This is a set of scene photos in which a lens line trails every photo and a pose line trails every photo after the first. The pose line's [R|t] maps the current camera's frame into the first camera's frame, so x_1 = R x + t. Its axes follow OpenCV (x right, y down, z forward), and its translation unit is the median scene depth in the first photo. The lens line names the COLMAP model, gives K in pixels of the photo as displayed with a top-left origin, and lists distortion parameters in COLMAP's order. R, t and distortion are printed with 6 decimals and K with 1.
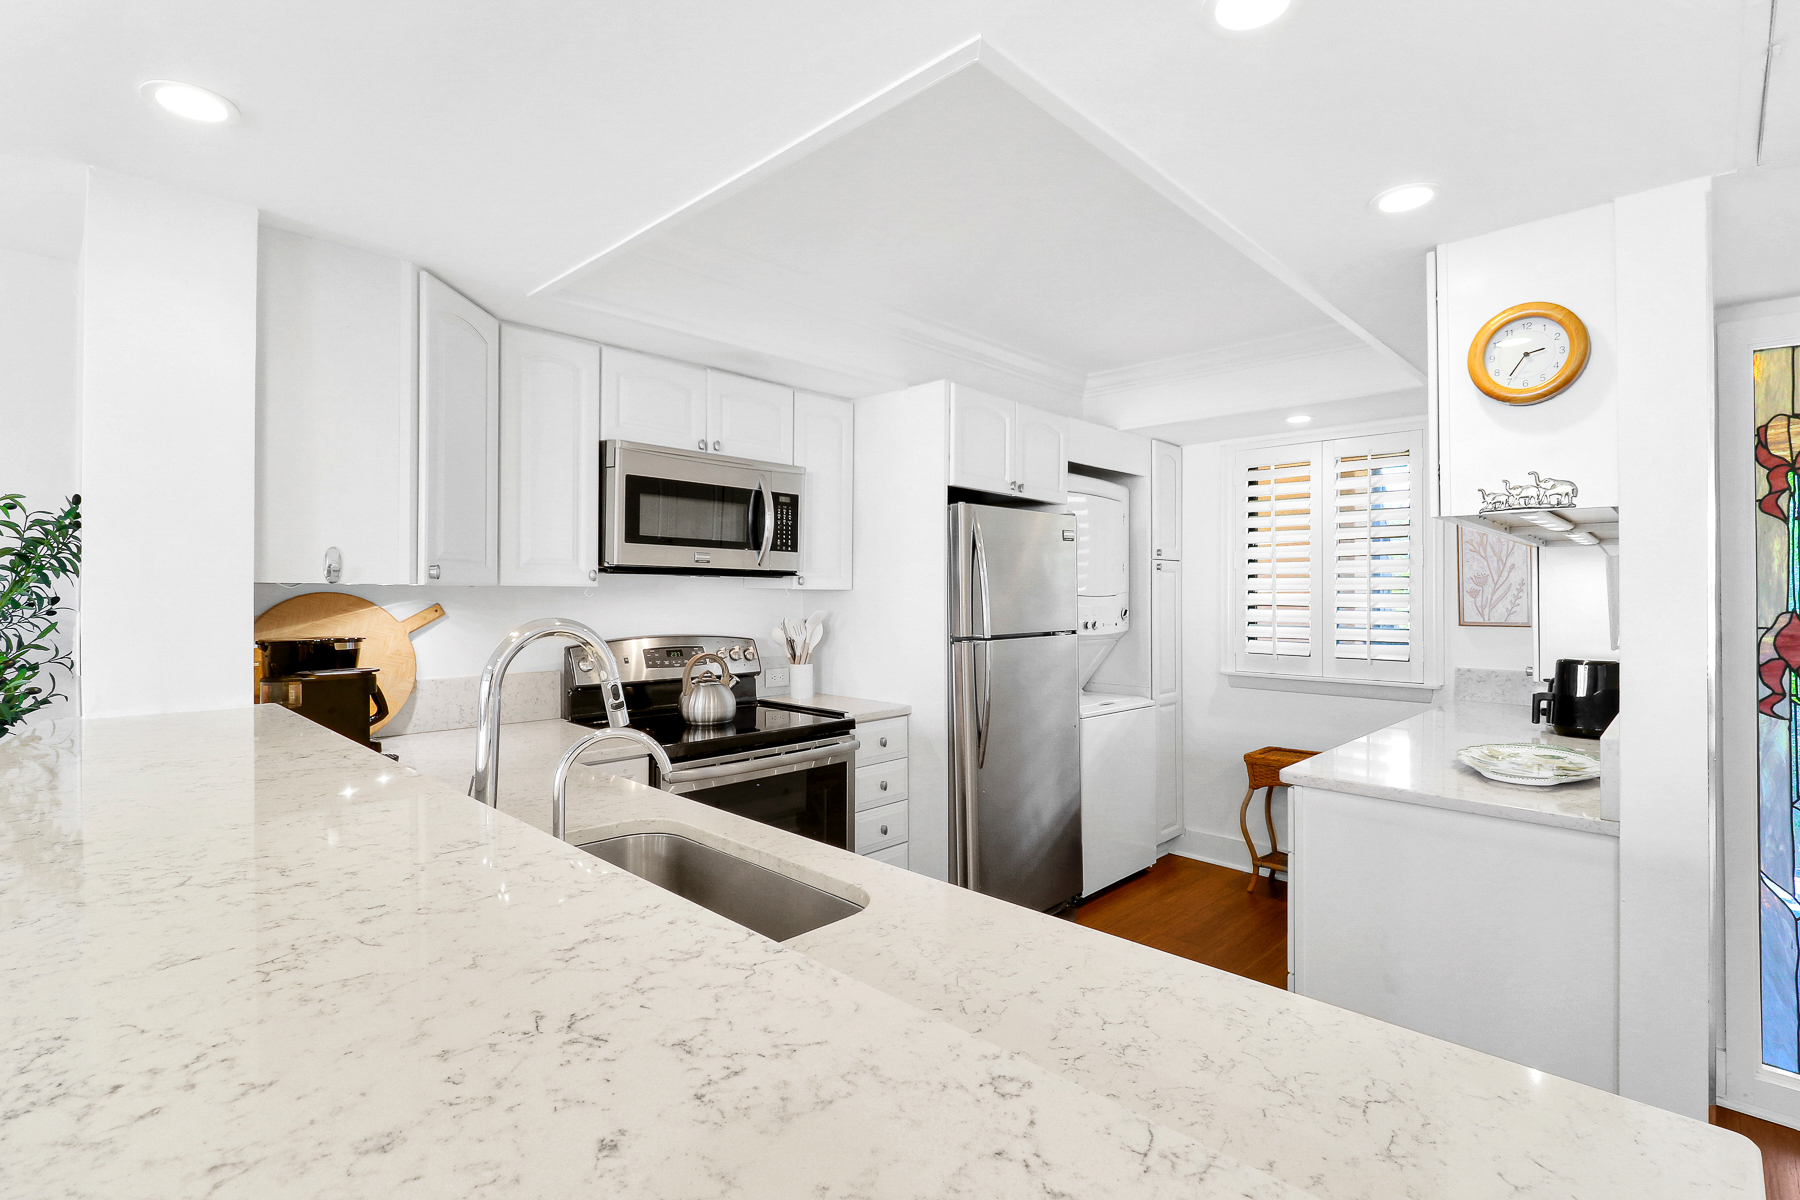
lens RADIAL K [[855.4, 0, 894.9], [0, 855.4, 596.4], [0, 0, 1]] dist [0.001276, -0.010791]
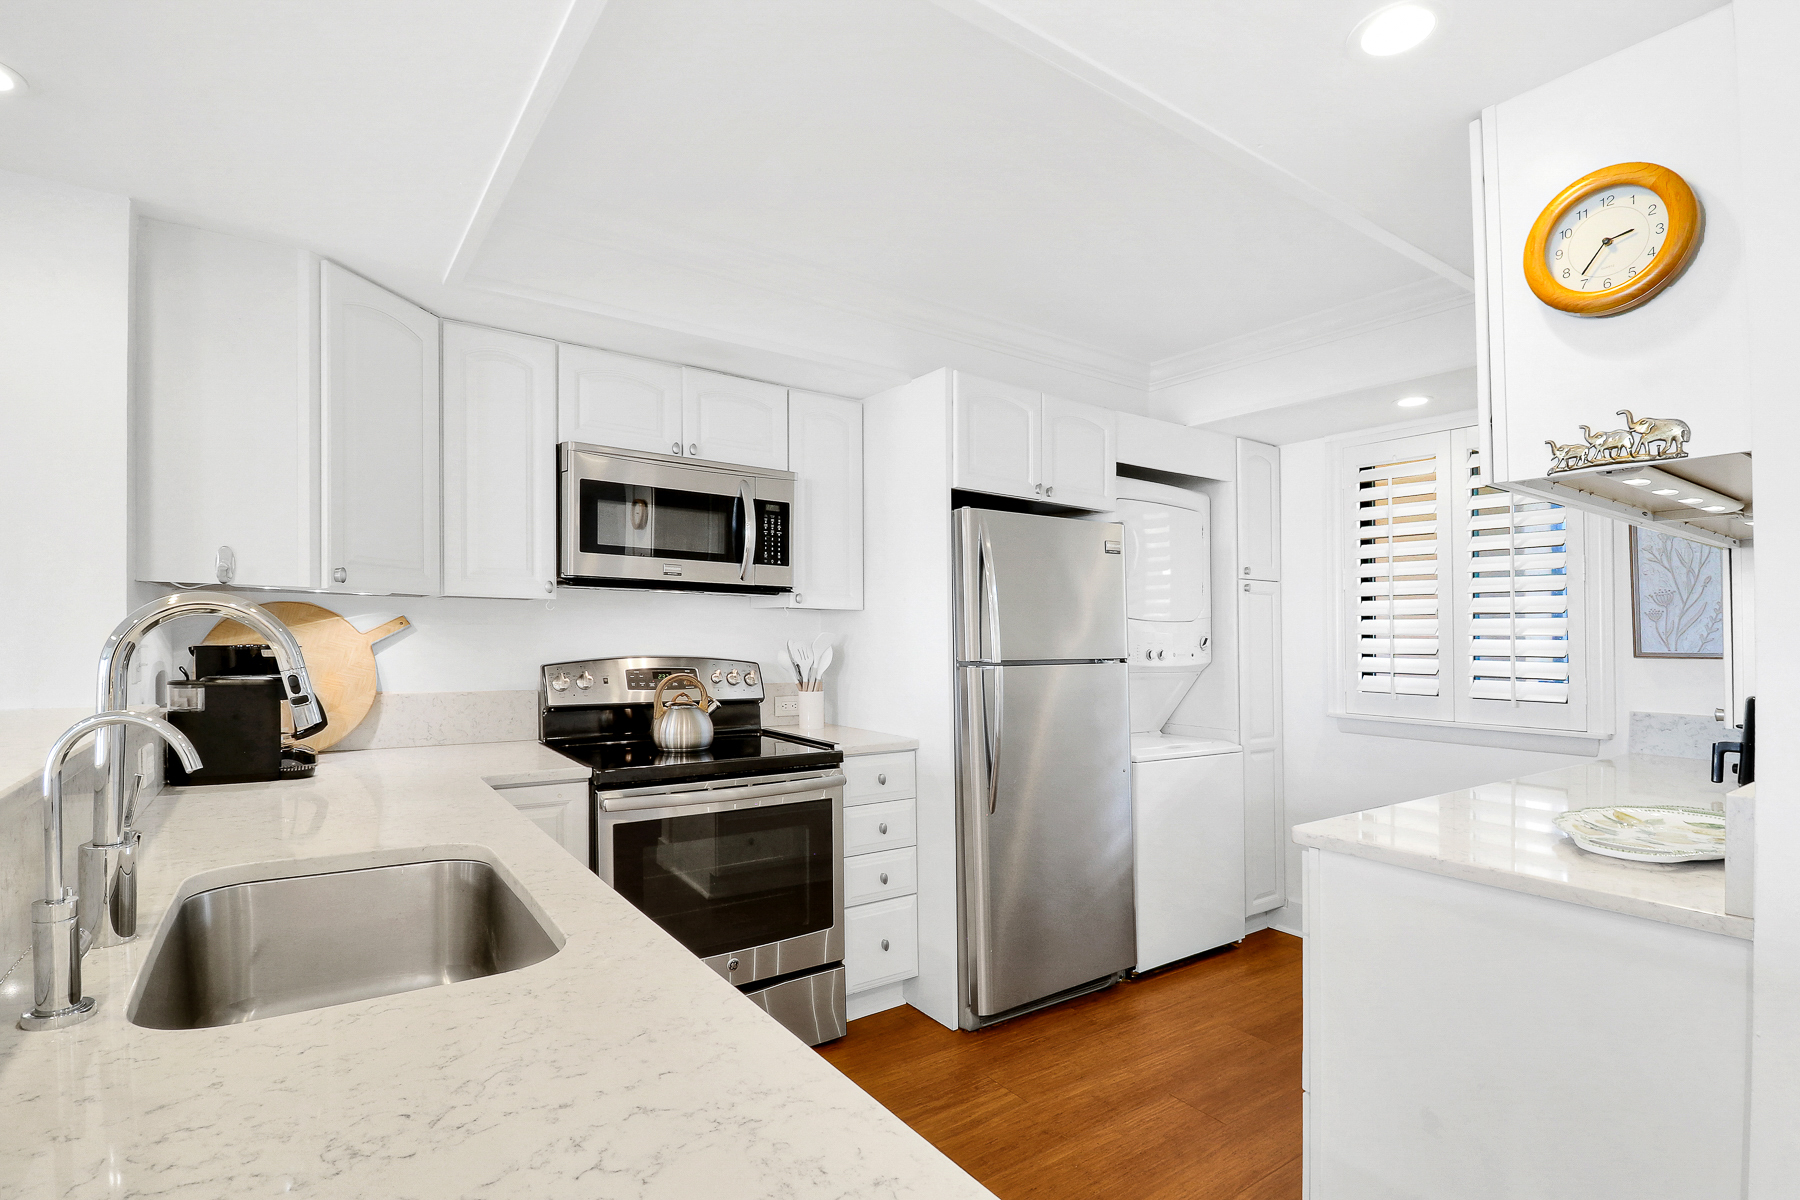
lens RADIAL K [[855.4, 0, 921.5], [0, 855.4, 638.0], [0, 0, 1]] dist [0.001276, -0.010791]
pose [[0.981139, 0.006046, -0.193211, 0.222264], [-0.007479, 0.999950, -0.006688, 0.033567], [0.193161, 0.008007, 0.981134, 0.145120]]
